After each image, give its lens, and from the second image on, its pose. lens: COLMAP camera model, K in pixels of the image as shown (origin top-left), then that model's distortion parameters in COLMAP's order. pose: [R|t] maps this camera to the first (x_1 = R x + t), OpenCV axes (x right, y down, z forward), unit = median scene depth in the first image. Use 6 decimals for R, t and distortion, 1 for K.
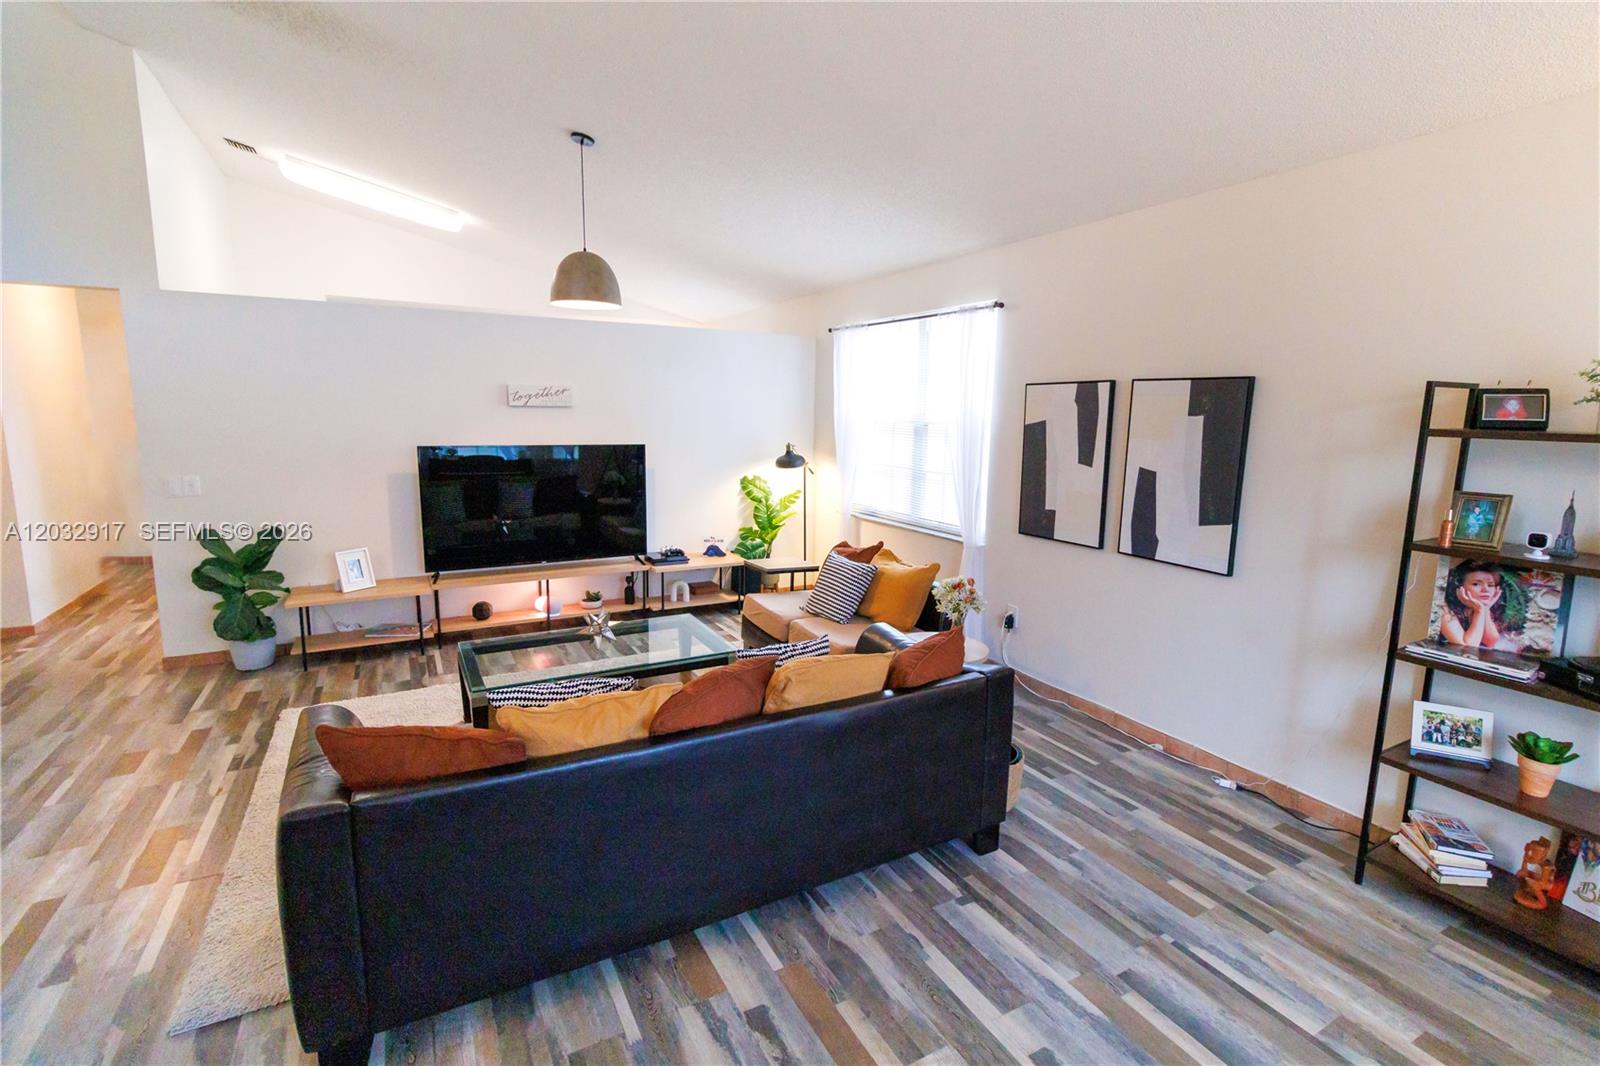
lens RADIAL K [[738.9, 0, 814.1], [0, 738.9, 528.3], [0, 0, 1]] dist [0.004933, 0.001006]
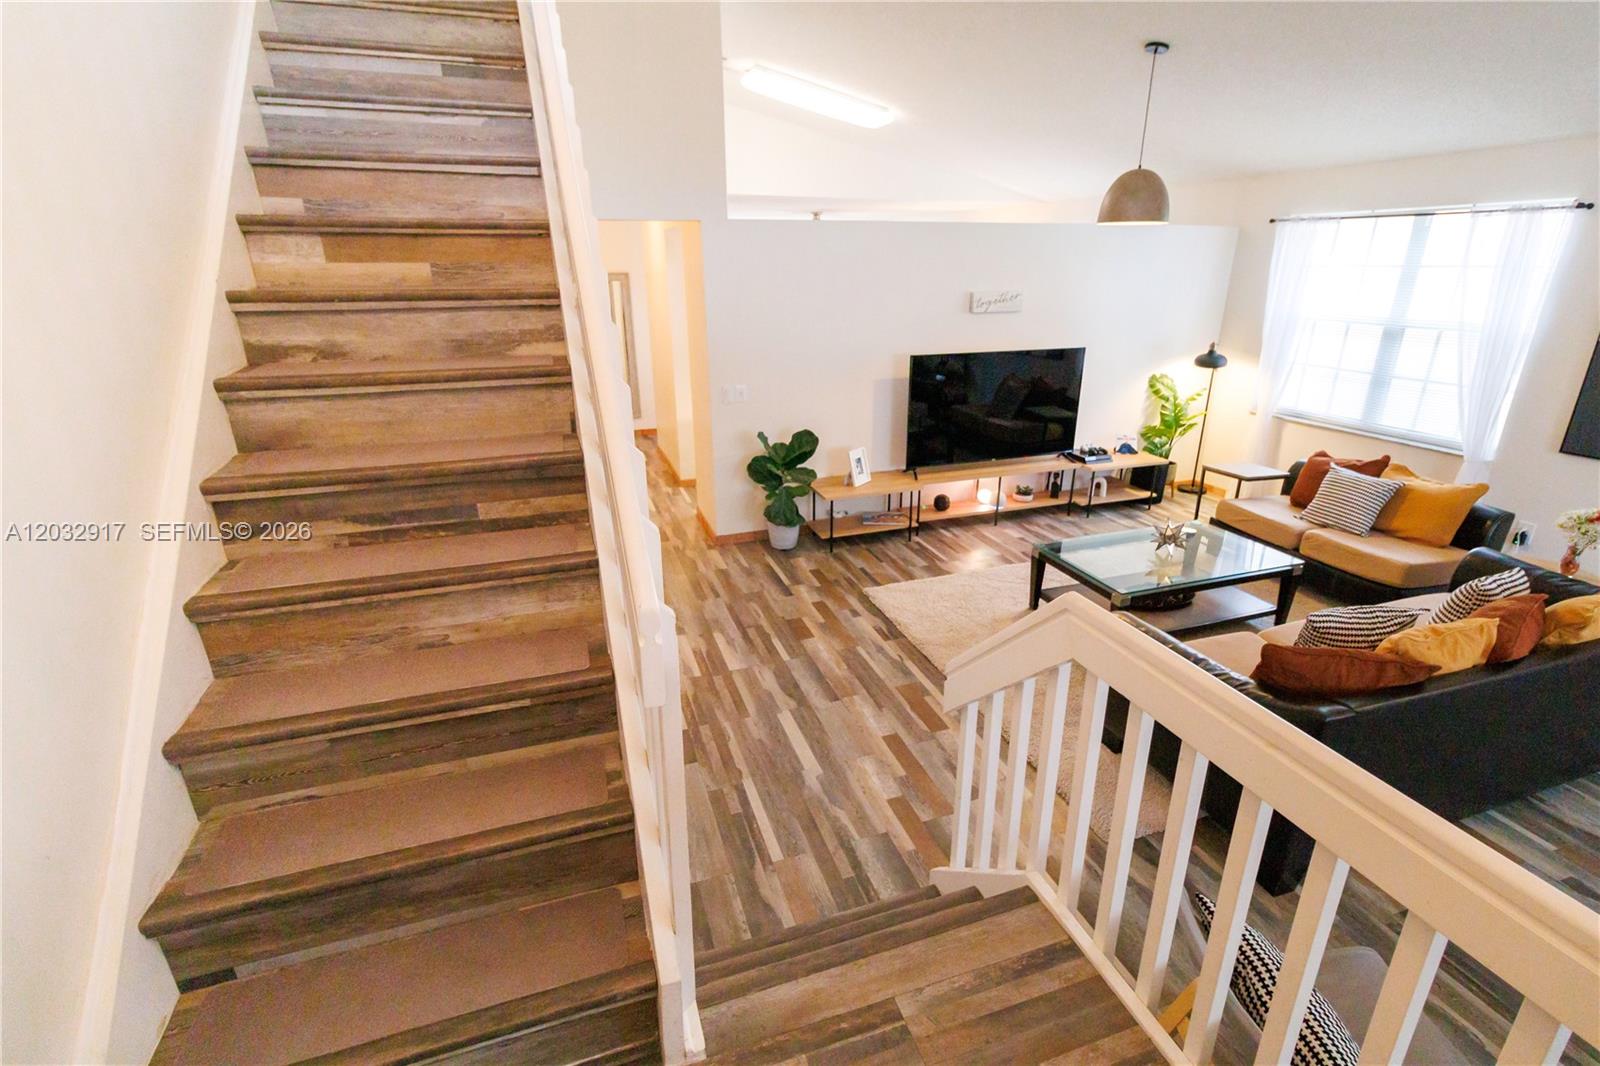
lens RADIAL K [[738.9, 0, 812.3], [0, 738.9, 526.3], [0, 0, 1]] dist [0.004933, 0.001006]
pose [[0.984955, 0.041998, -0.167628, -0.554042], [-0.010067, 0.982316, 0.186960, -0.074135], [0.172516, -0.182459, 0.967960, -0.154160]]
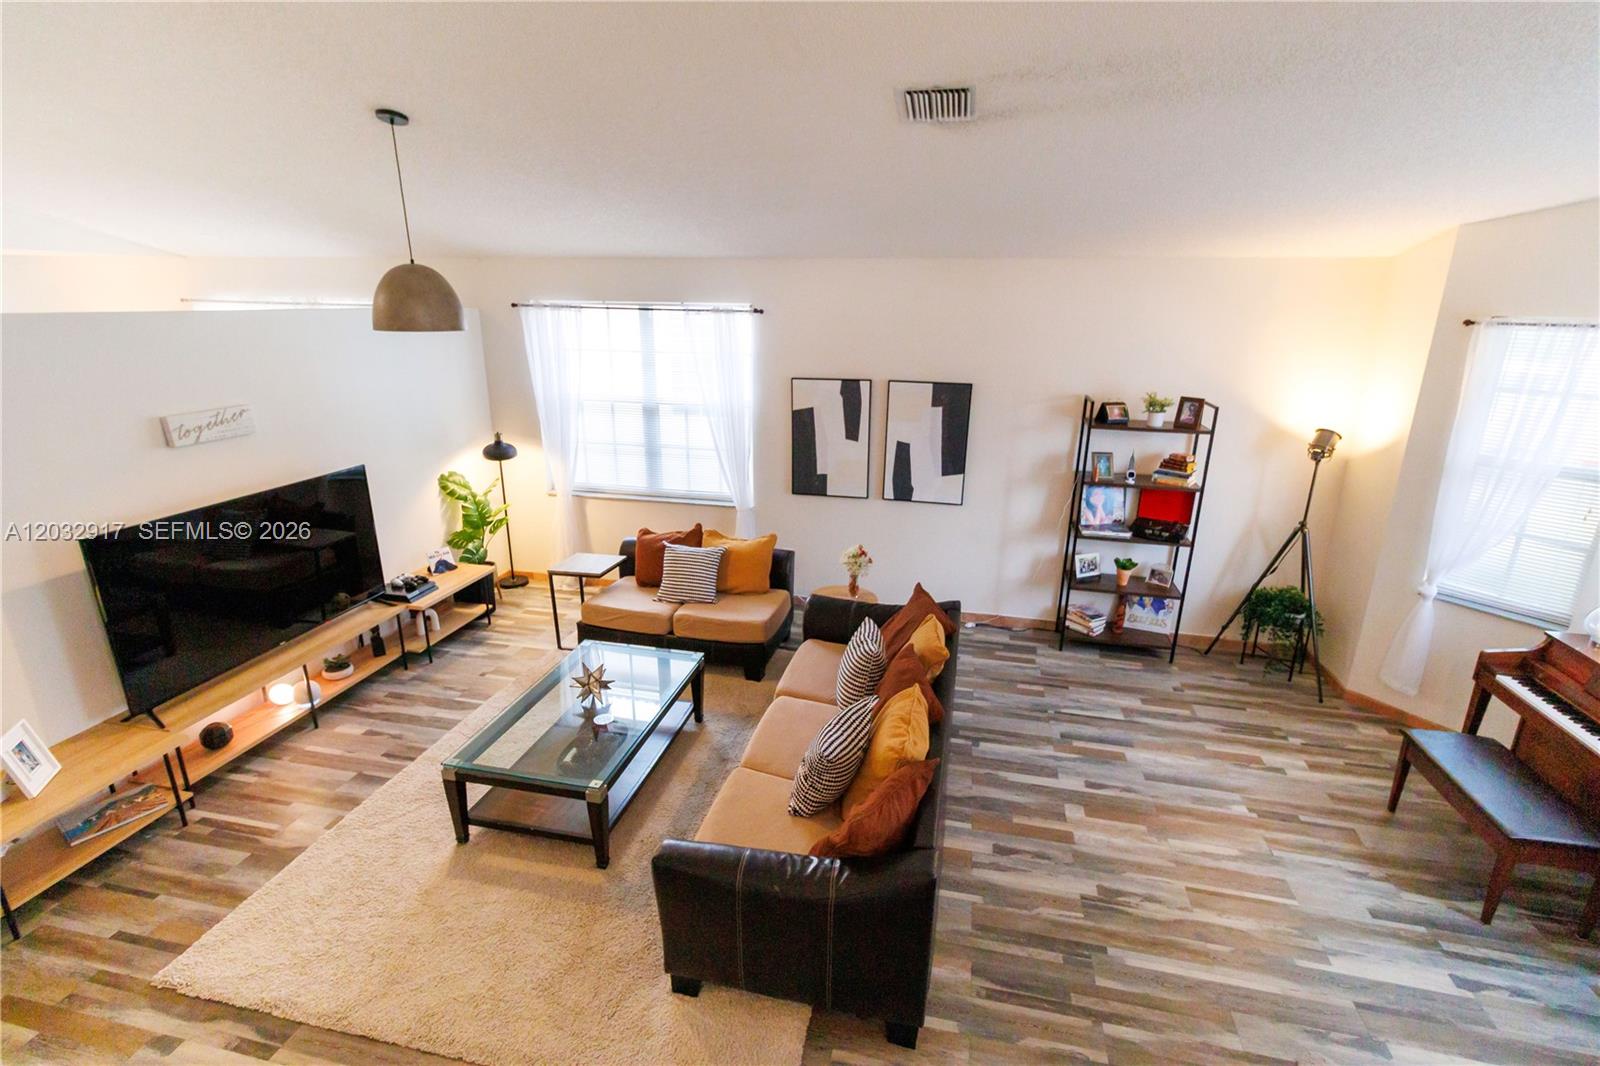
lens RADIAL K [[738.9, 0, 812.2], [0, 738.9, 523.4], [0, 0, 1]] dist [0.004933, 0.001006]
pose [[0.661576, -0.226890, 0.714730, -0.654542], [0.115879, 0.972611, 0.201493, -0.205993], [-0.740871, -0.050480, 0.669748, 0.115942]]
